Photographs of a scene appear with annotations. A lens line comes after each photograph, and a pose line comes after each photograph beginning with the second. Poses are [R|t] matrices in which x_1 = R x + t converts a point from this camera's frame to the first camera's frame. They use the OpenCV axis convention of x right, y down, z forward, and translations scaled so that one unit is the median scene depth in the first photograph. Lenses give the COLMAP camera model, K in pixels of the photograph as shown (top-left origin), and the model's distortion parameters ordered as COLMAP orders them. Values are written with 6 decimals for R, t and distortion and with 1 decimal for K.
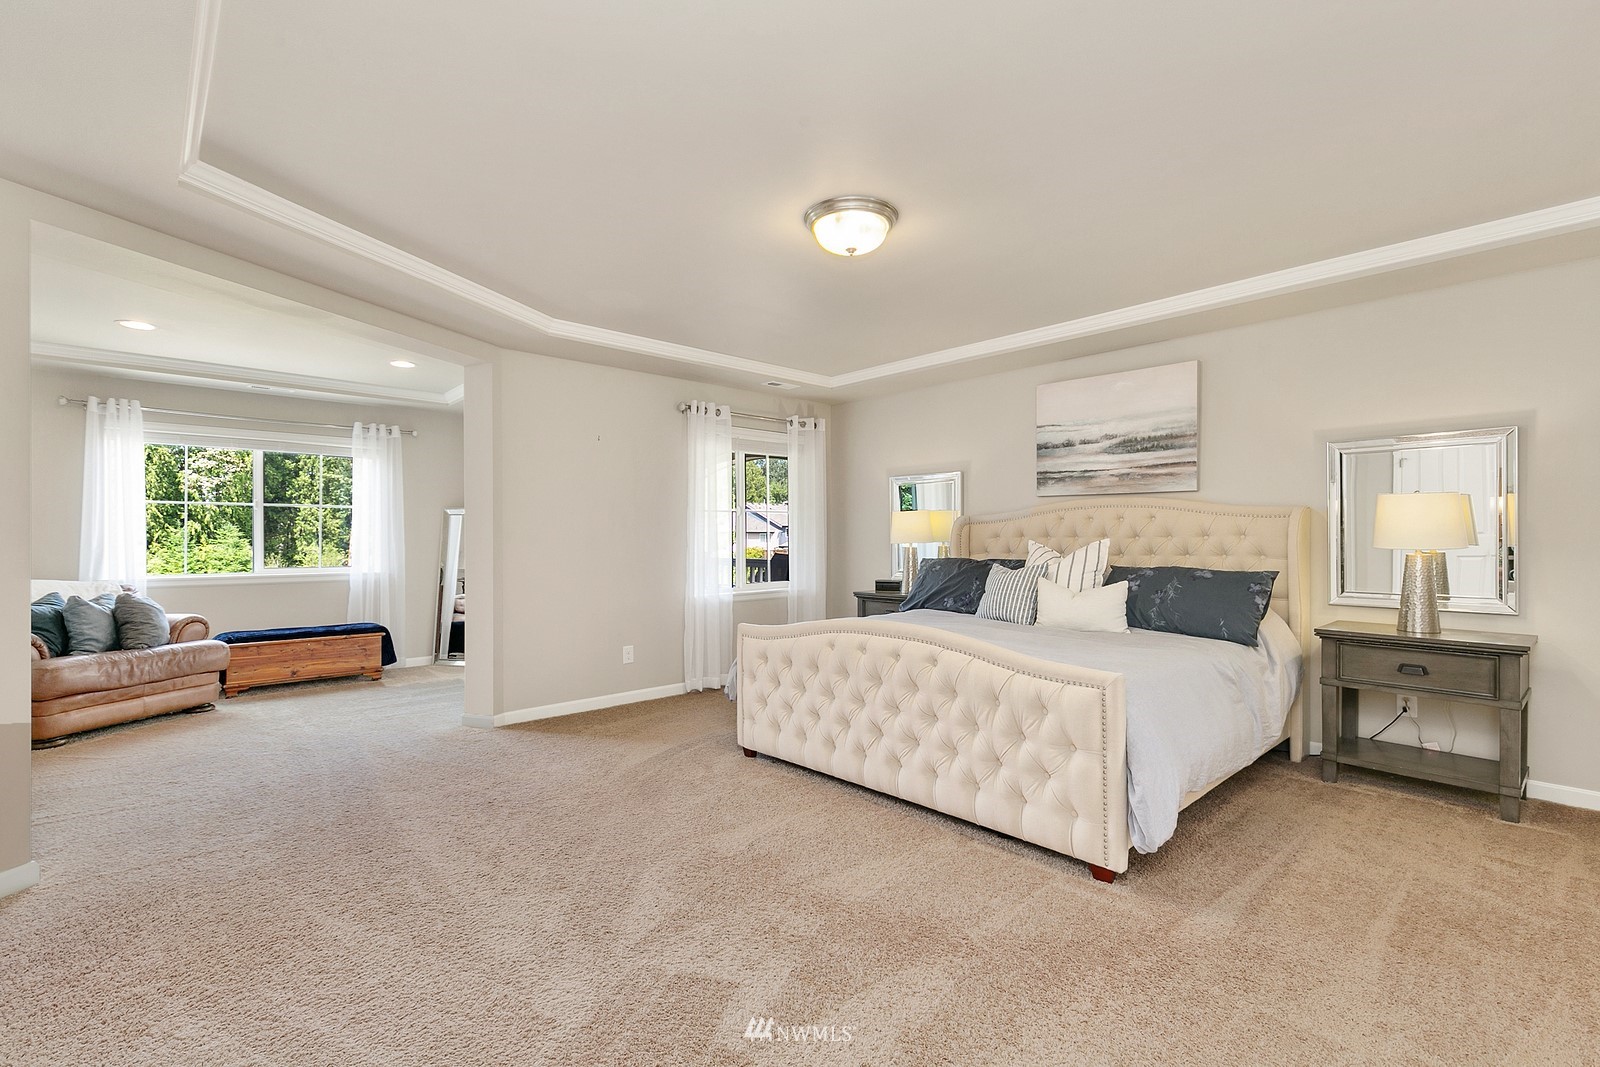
lens RADIAL K [[725.3, 0, 814.2], [0, 725.3, 536.7], [0, 0, 1]] dist [0.000238, -0.000170]
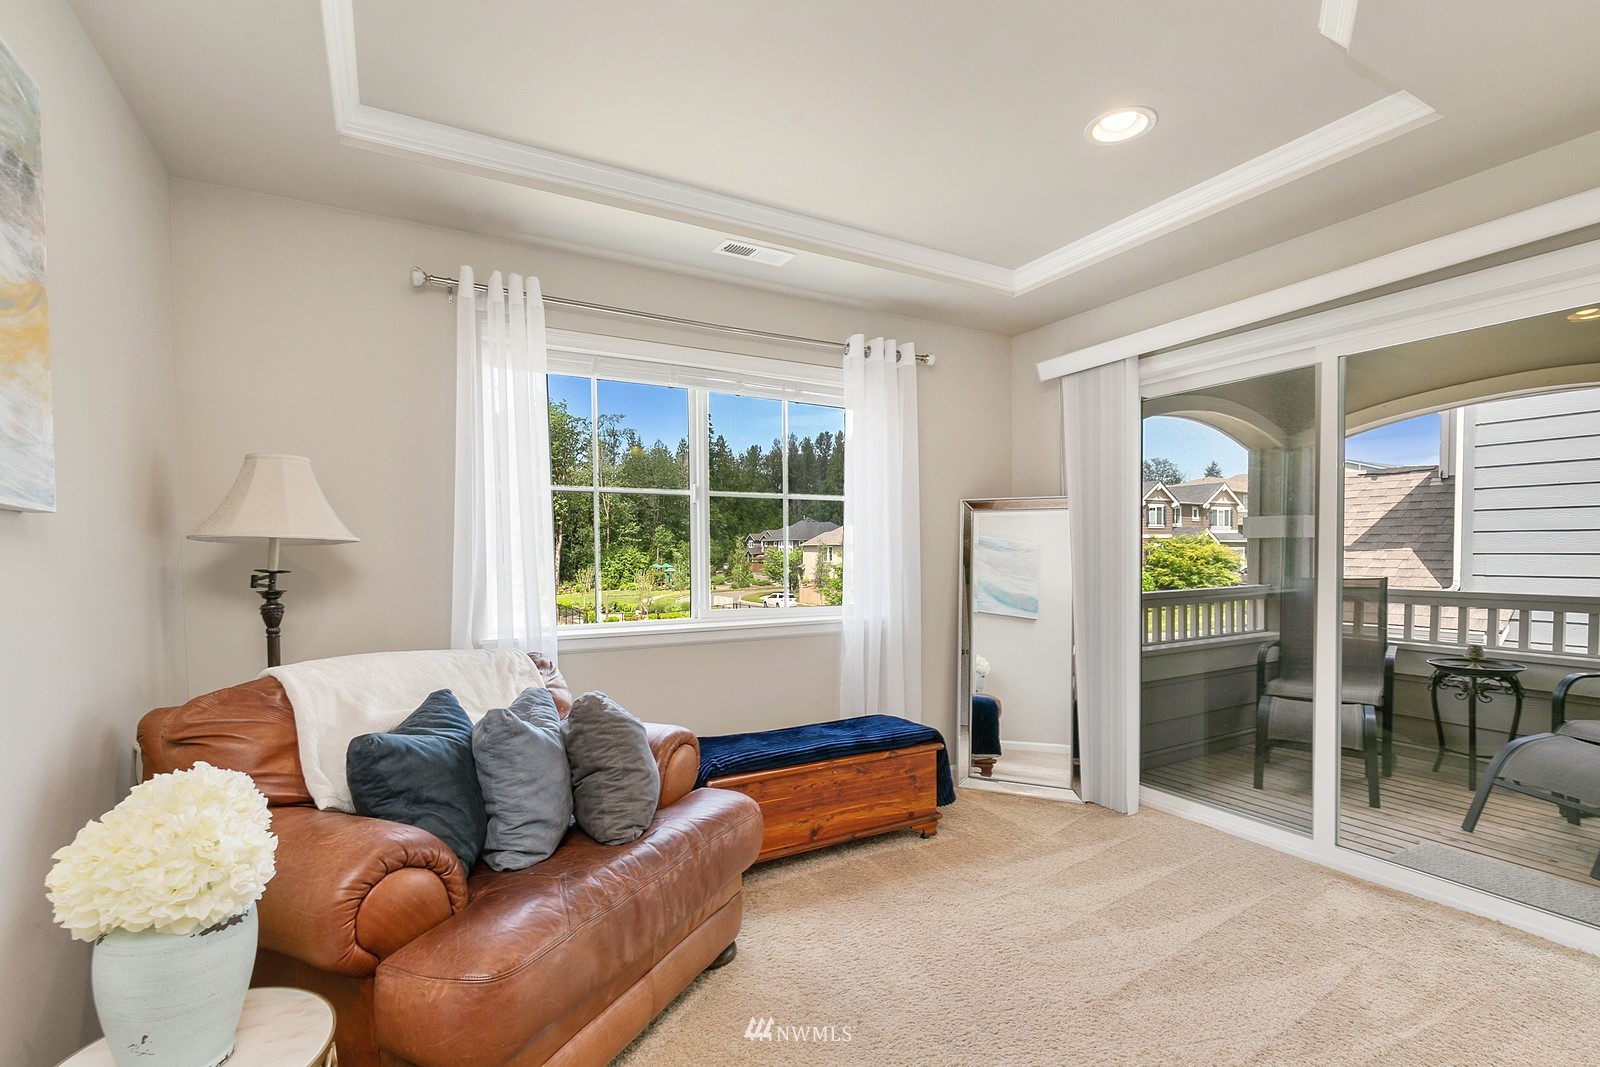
lens RADIAL K [[733.9, 0, 804.4], [0, 733.9, 569.8], [0, 0, 1]] dist [-0.000301, -0.000065]
pose [[0.975824, 0.002021, -0.218548, -0.634434], [0.003826, 0.999646, 0.026323, -0.001923], [0.218523, -0.026523, 0.975471, 0.537133]]
